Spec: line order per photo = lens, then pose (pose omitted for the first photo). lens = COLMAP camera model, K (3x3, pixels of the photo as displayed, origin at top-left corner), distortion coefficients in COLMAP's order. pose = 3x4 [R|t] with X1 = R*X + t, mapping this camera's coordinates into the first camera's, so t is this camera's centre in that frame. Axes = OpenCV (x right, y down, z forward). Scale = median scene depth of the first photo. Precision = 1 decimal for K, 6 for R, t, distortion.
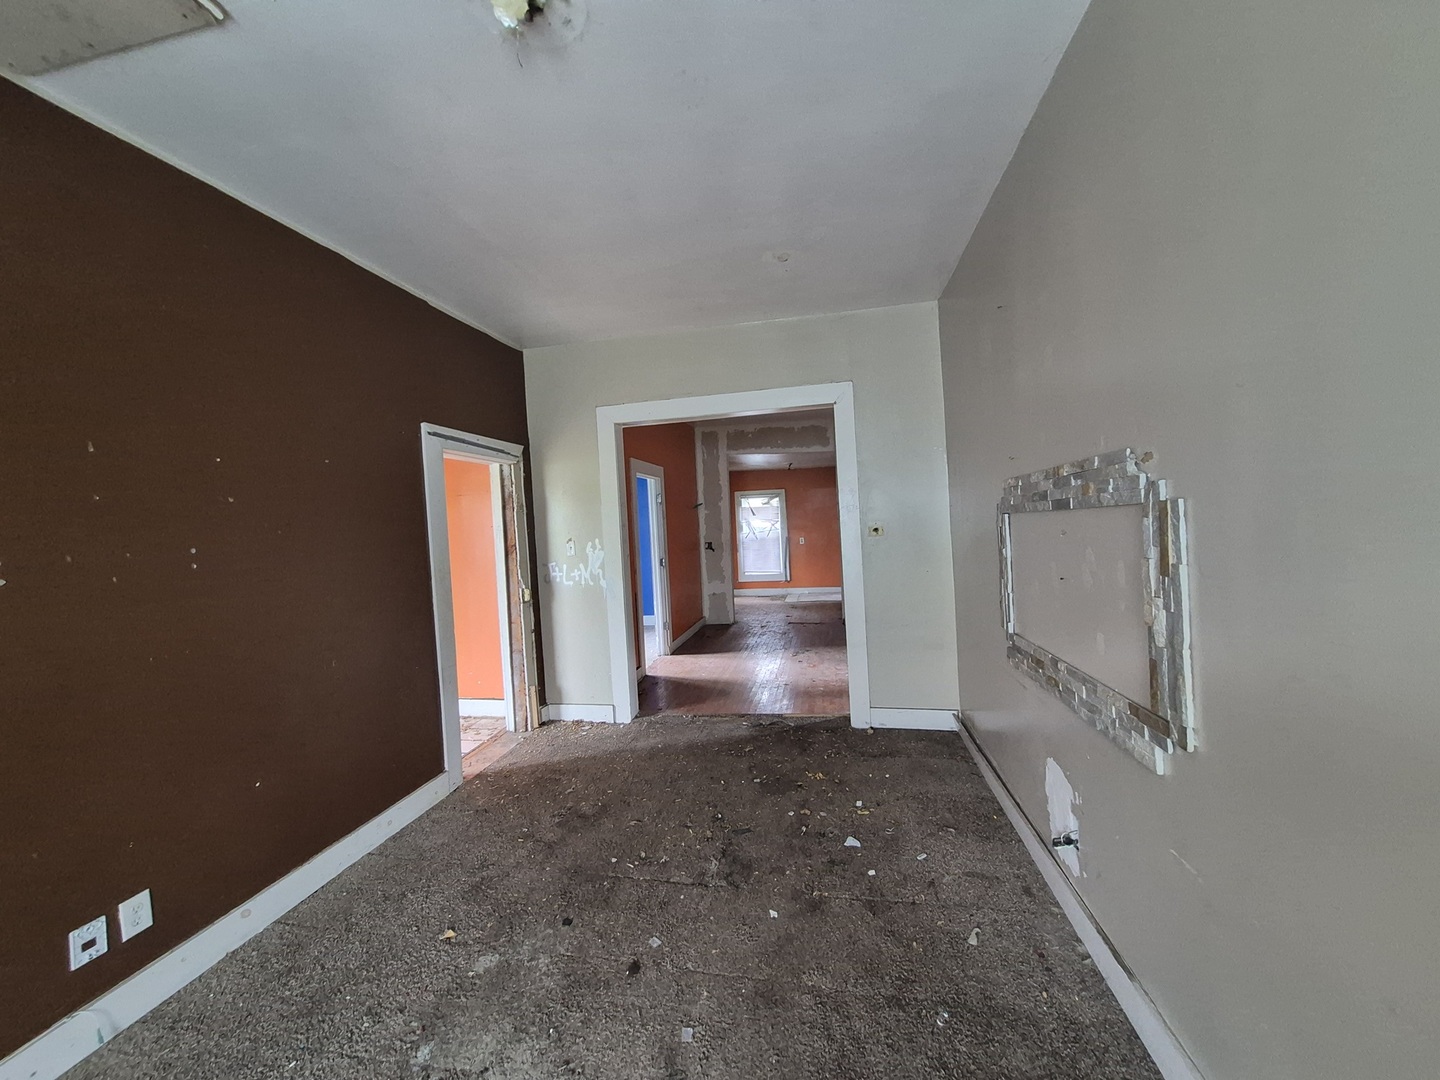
lens RADIAL K [[580.0, 0, 720.0], [0, 580.0, 540.0], [0, 0, 1]] dist [-0.001234, 0.003318]
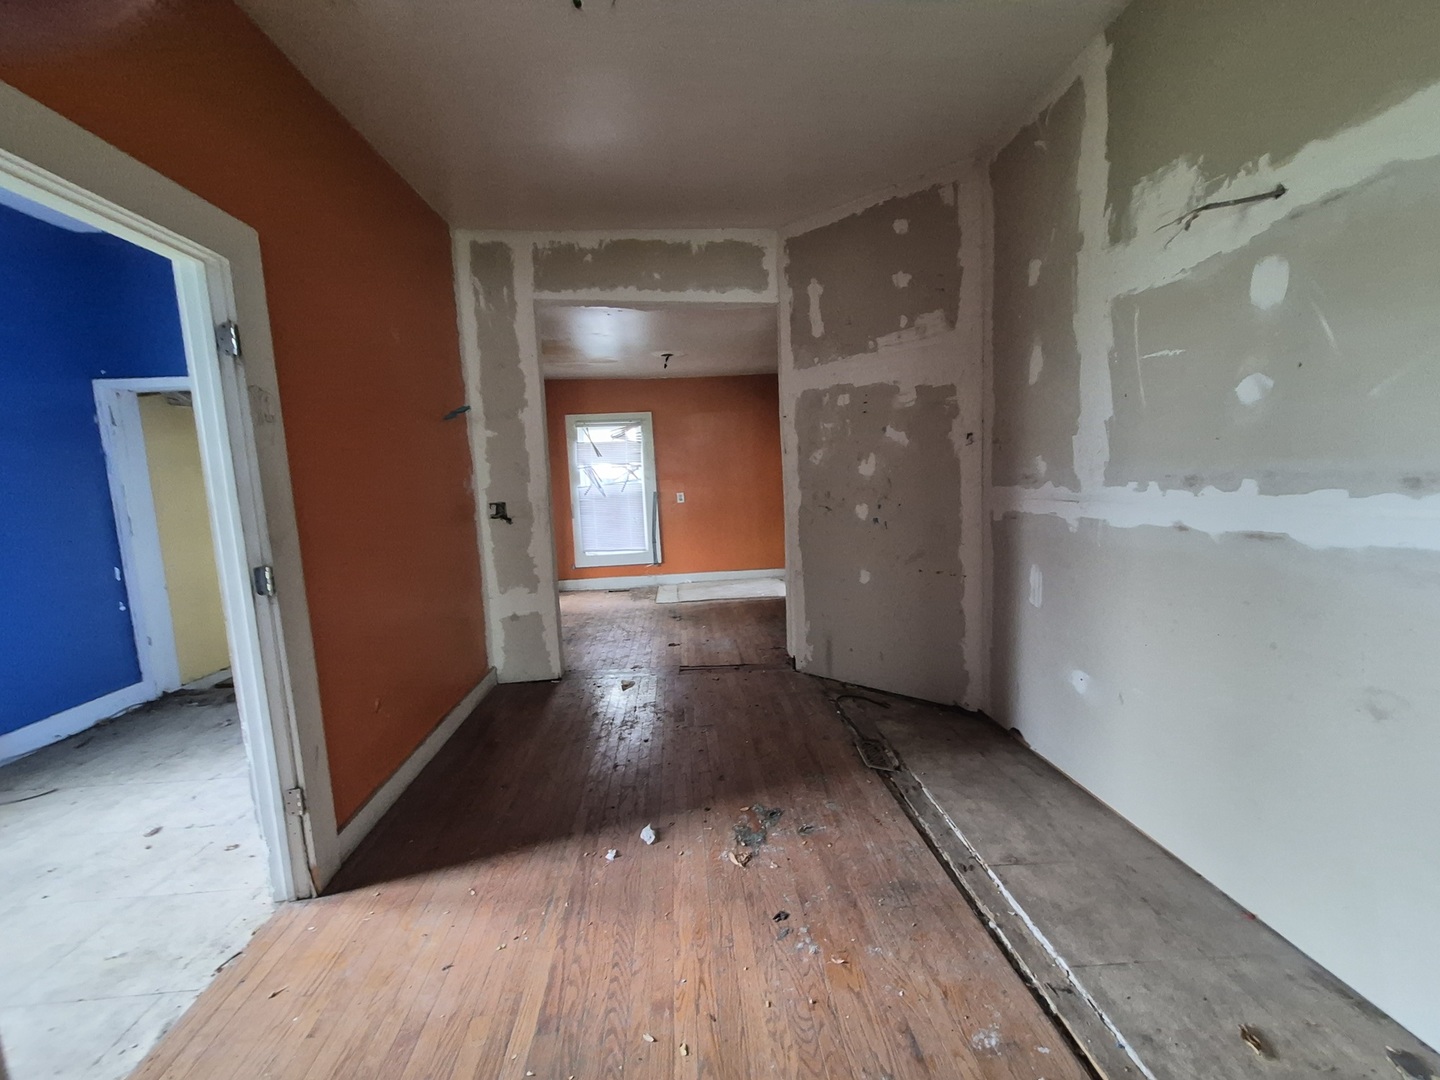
lens RADIAL K [[569.4, 0, 720.0], [0, 569.4, 540.0], [0, 0, 1]] dist [0.008700, -0.000340]
pose [[0.964017, -0.027782, 0.264385, 0.022579], [0.007916, 0.997083, 0.075910, 0.000448], [-0.265723, -0.071085, 0.961425, 0.419736]]
